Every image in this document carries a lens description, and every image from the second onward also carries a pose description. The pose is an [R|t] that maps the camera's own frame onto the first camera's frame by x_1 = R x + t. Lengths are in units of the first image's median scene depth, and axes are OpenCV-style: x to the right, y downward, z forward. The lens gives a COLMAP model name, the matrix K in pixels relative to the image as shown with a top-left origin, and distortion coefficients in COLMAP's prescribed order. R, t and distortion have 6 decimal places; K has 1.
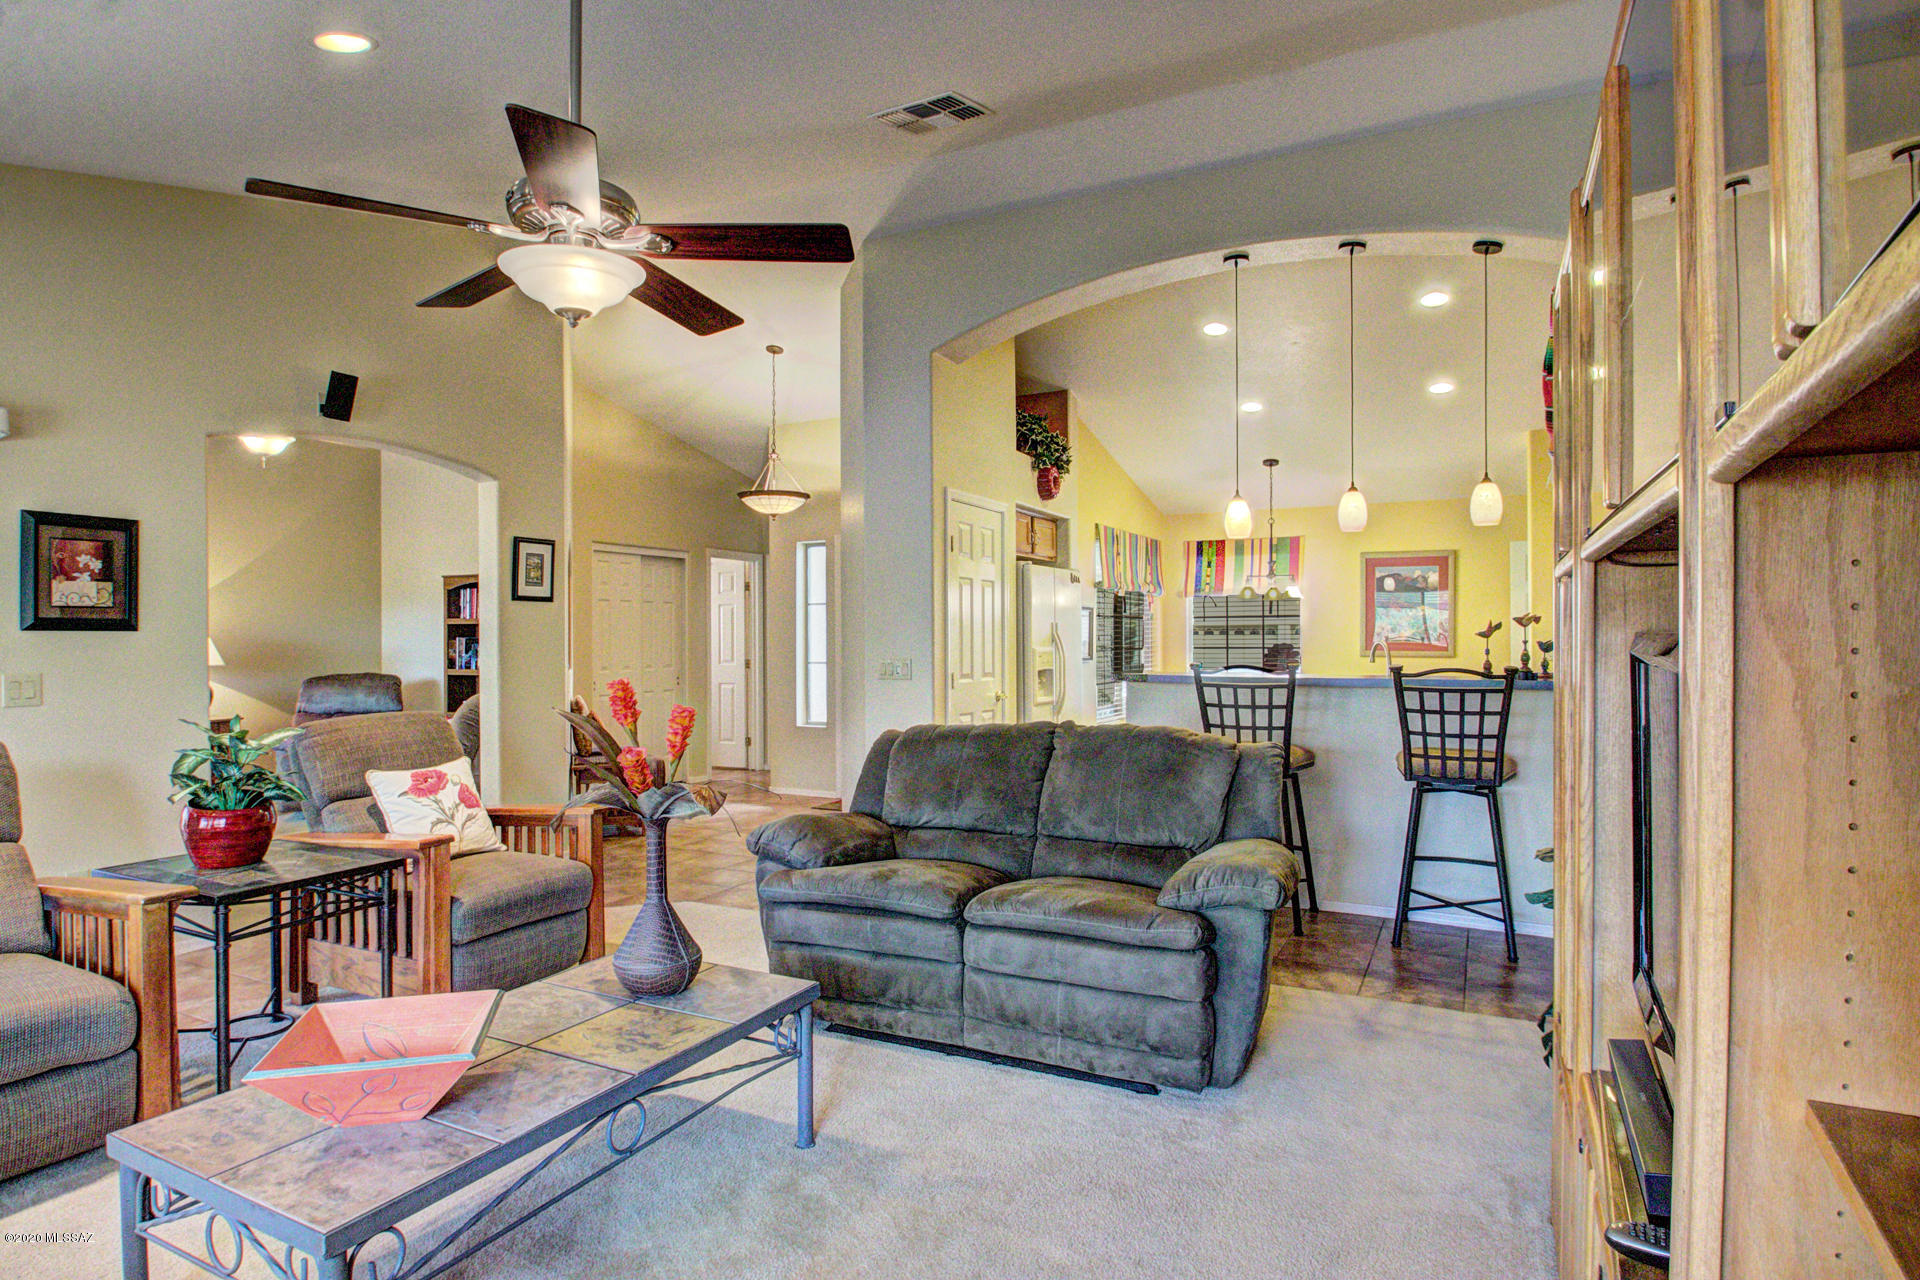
lens RADIAL K [[1056.8, 0, 912.3], [0, 1056.8, 637.1], [0, 0, 1]] dist [-0.004104, -0.015016]
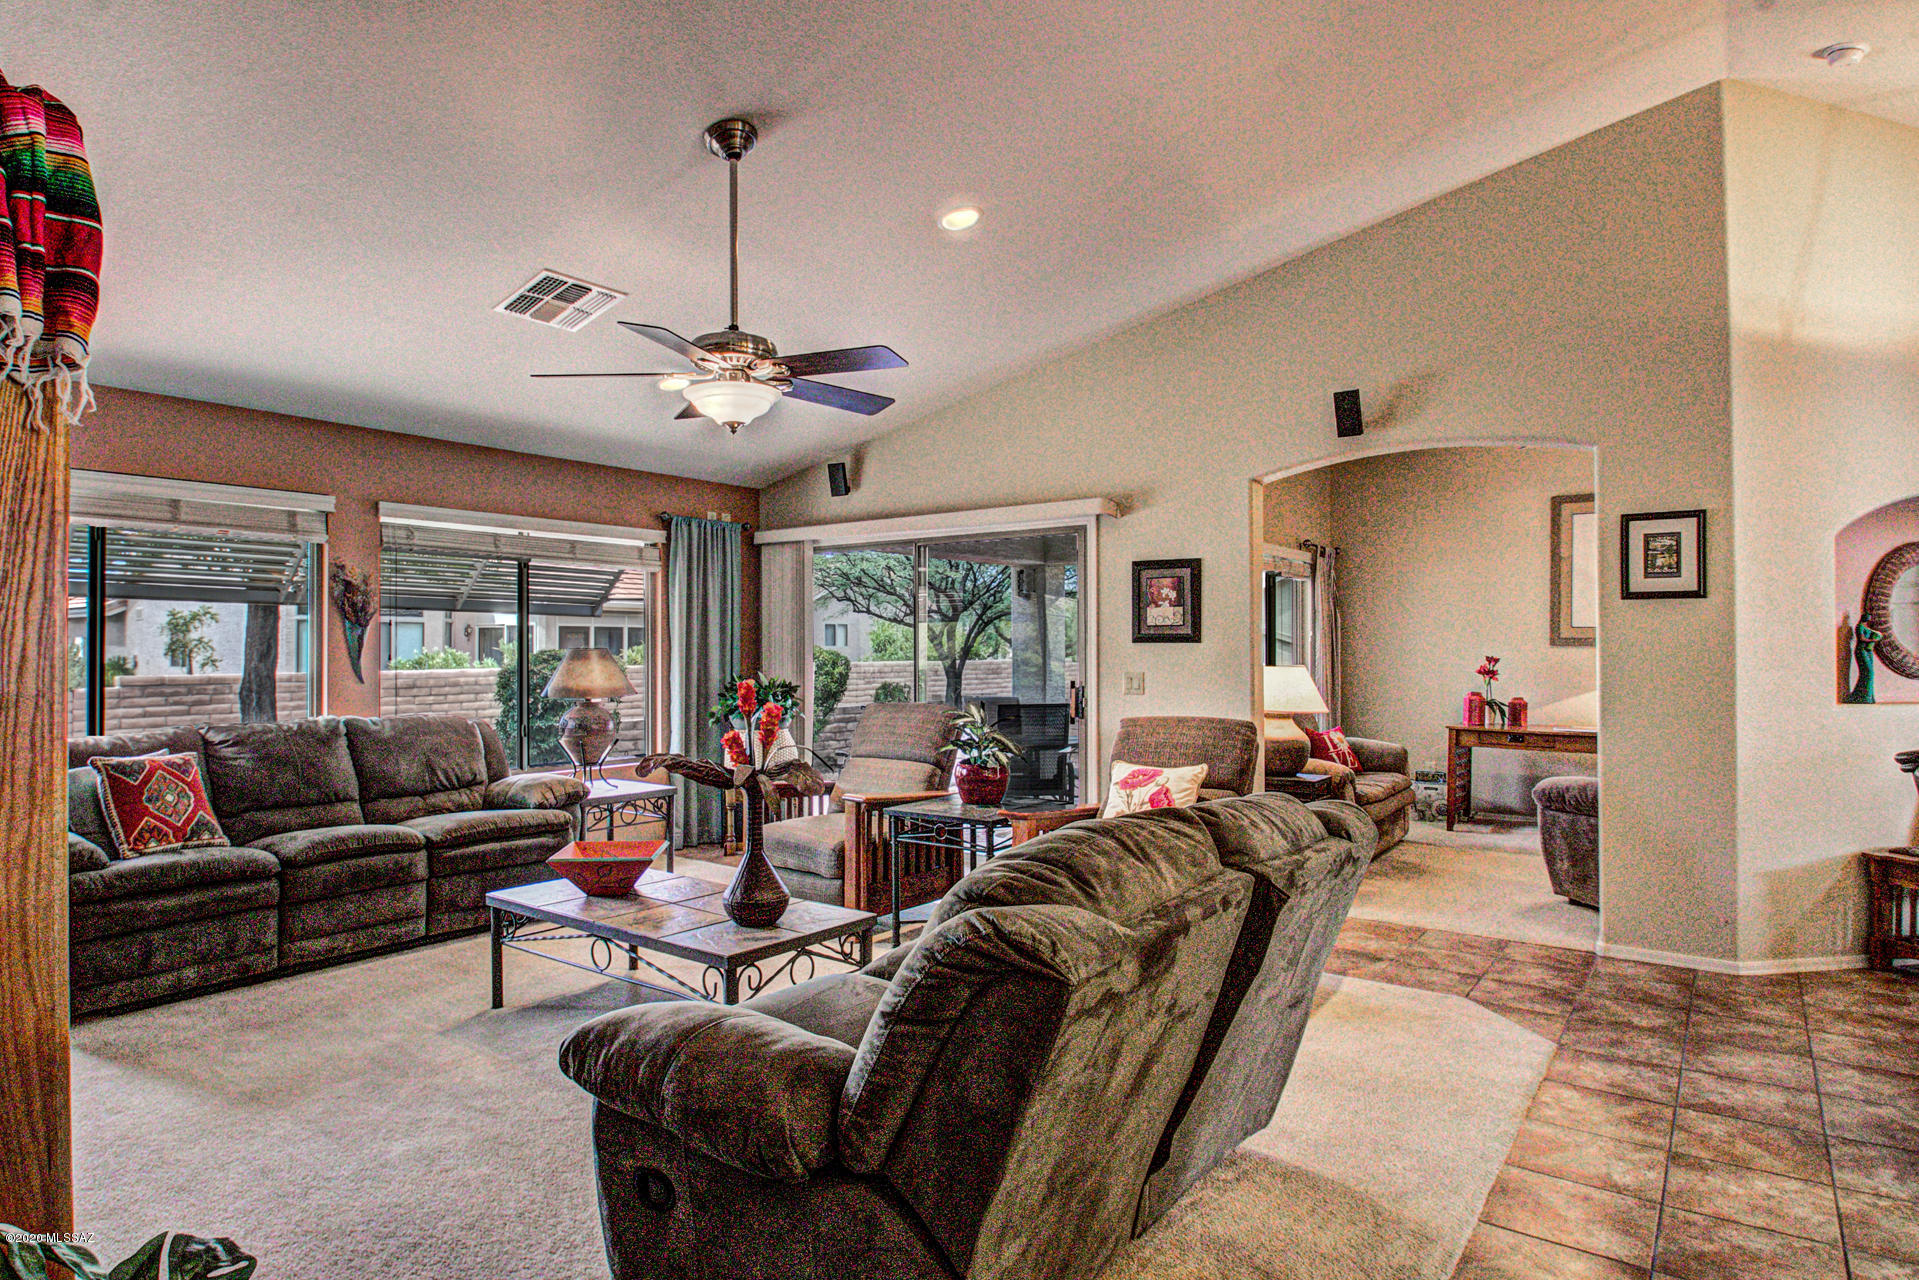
lens RADIAL K [[1056.2, 0, 911.8], [0, 1056.2, 637.1], [0, 0, 1]] dist [-0.004104, -0.015016]
pose [[-0.182879, -0.005928, -0.983118, 0.371162], [0.000173, 0.999982, -0.006062, -0.002757], [0.983135, -0.001279, -0.182875, 0.522440]]
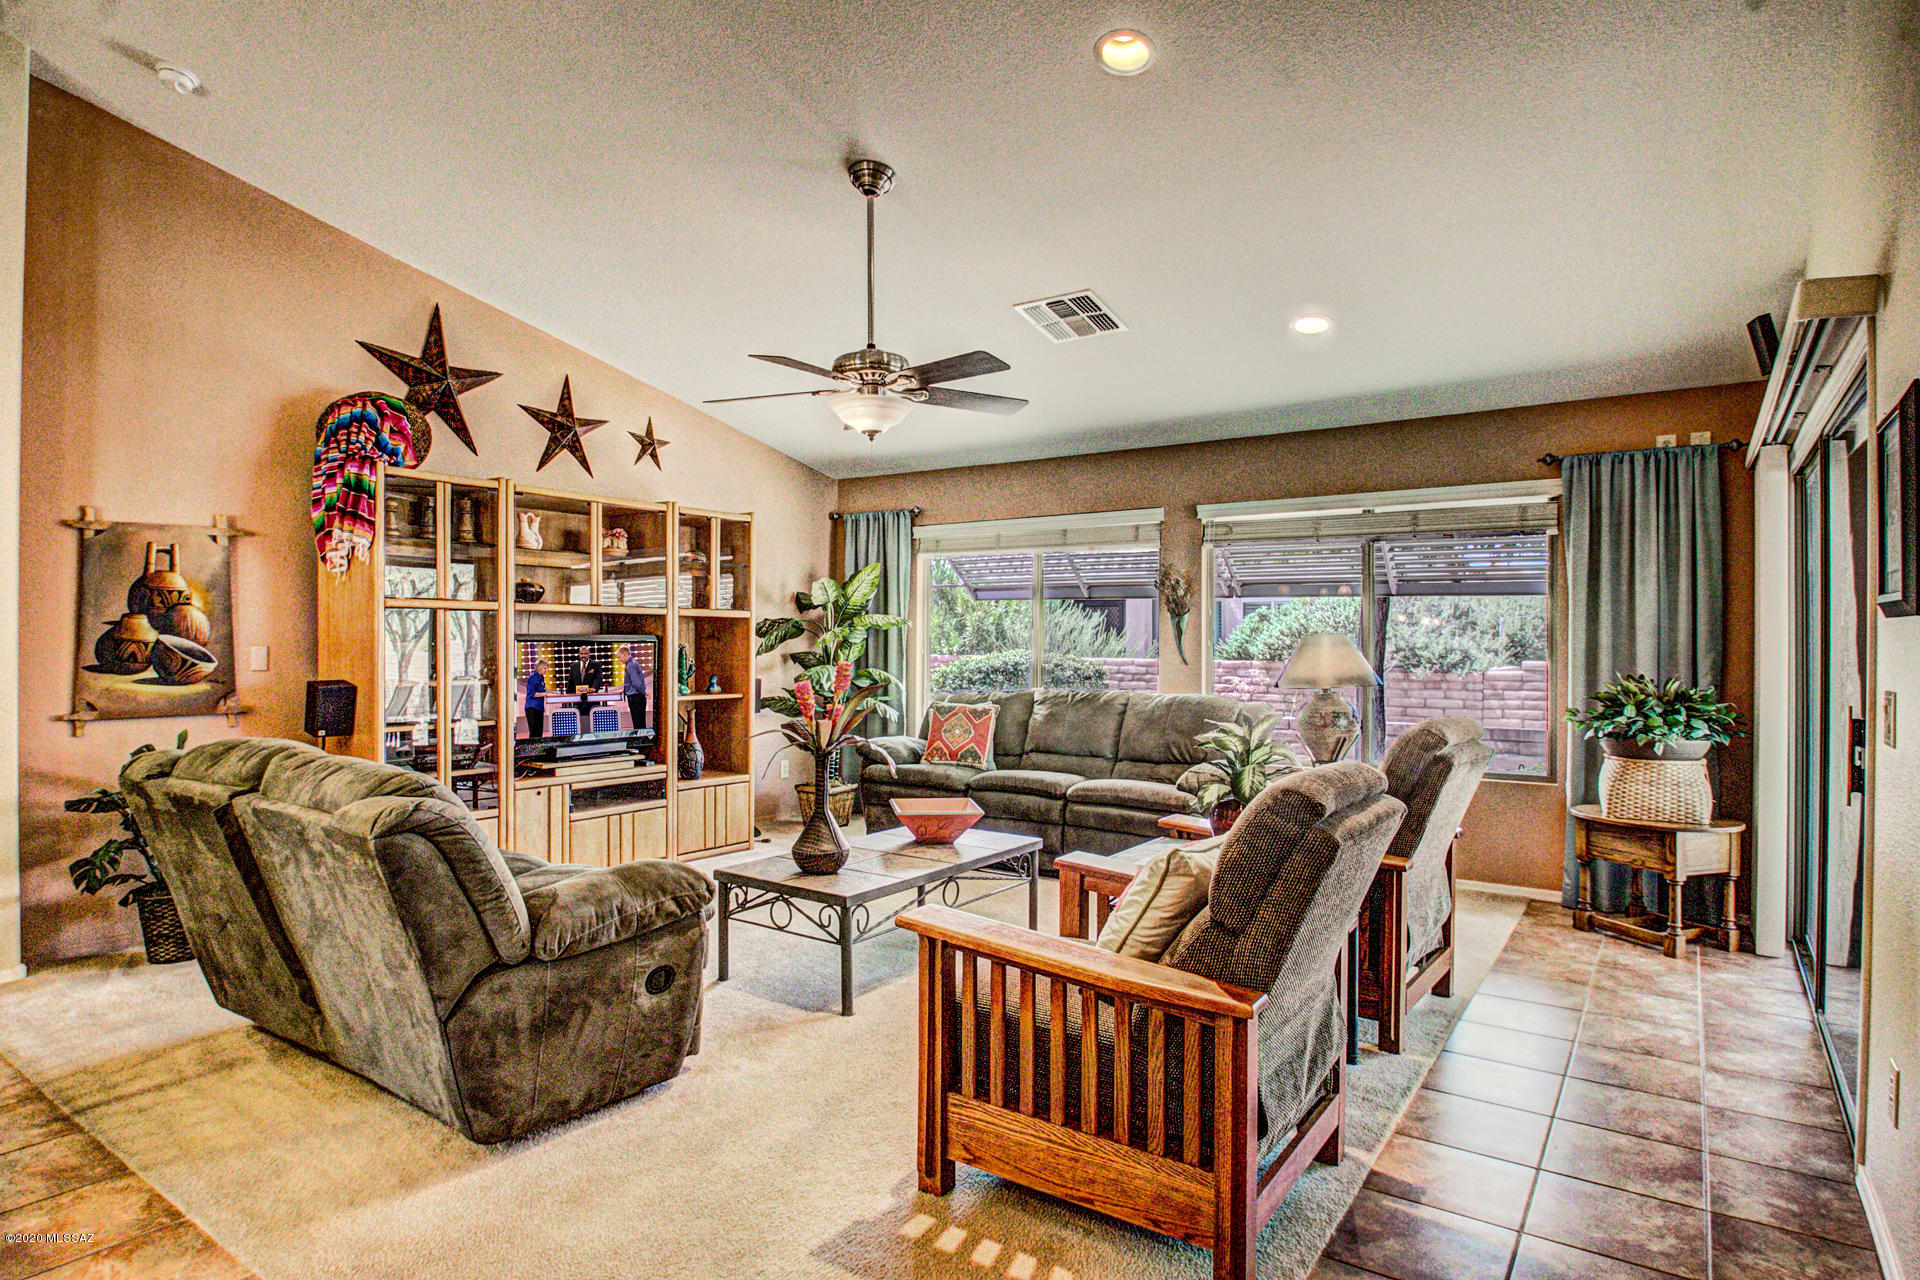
lens RADIAL K [[1056.8, 0, 912.3], [0, 1056.8, 637.1], [0, 0, 1]] dist [-0.004104, -0.015016]
pose [[-0.988793, 0.001113, 0.149291, -0.208386], [0.001115, 0.999999, -0.000067, 0.001892], [-0.149291, 0.000100, -0.988793, 0.897849]]
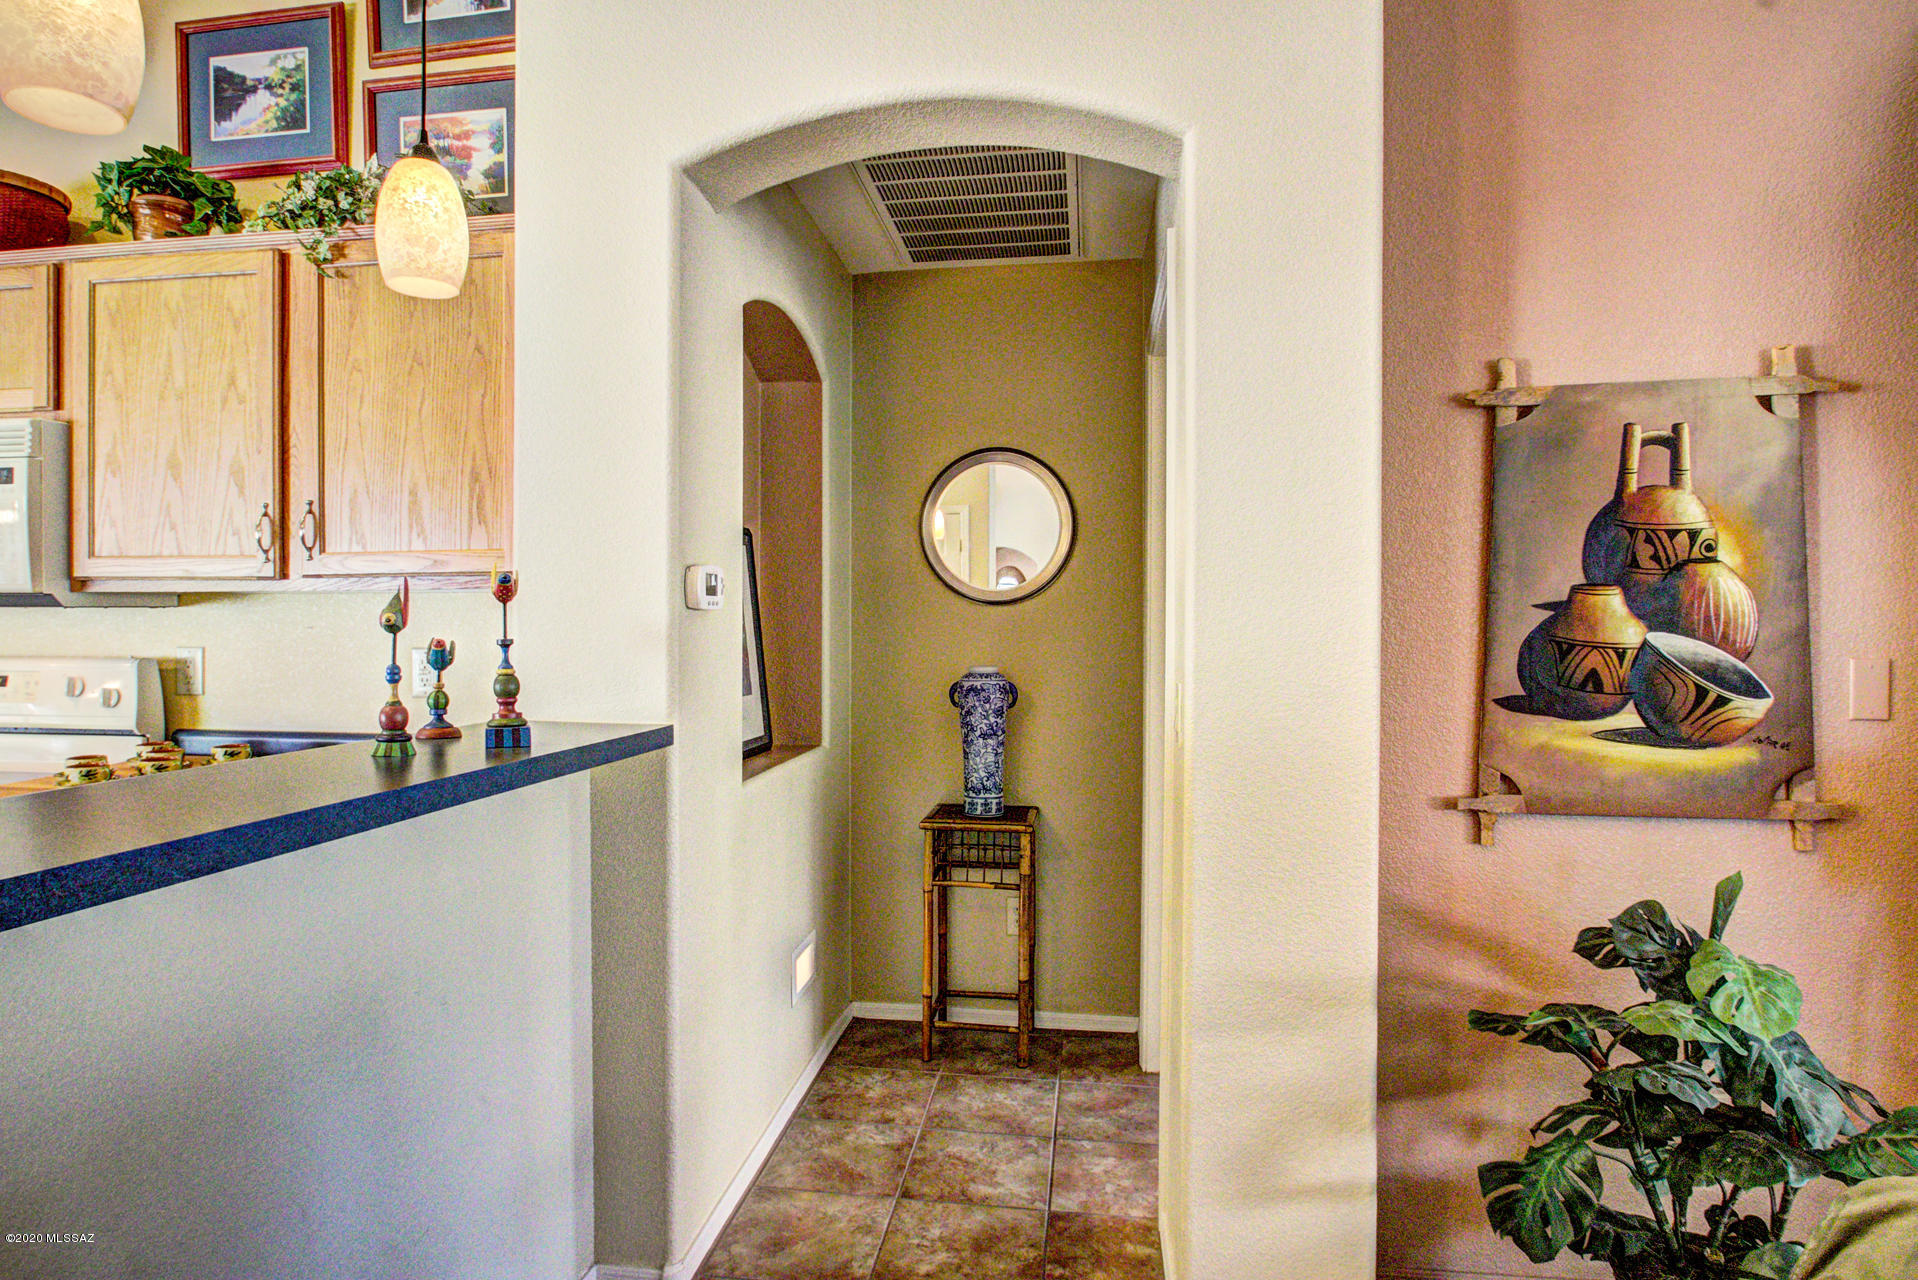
lens RADIAL K [[1073.2, 0, 929.8], [0, 1073.2, 636.5], [0, 0, 1]] dist [0.001905, -0.016912]
pose [[-0.338178, -0.002627, 0.941079, 0.116698], [-0.000357, 0.999996, 0.002663, 0.000614], [-0.941082, 0.000565, -0.338177, 0.628082]]
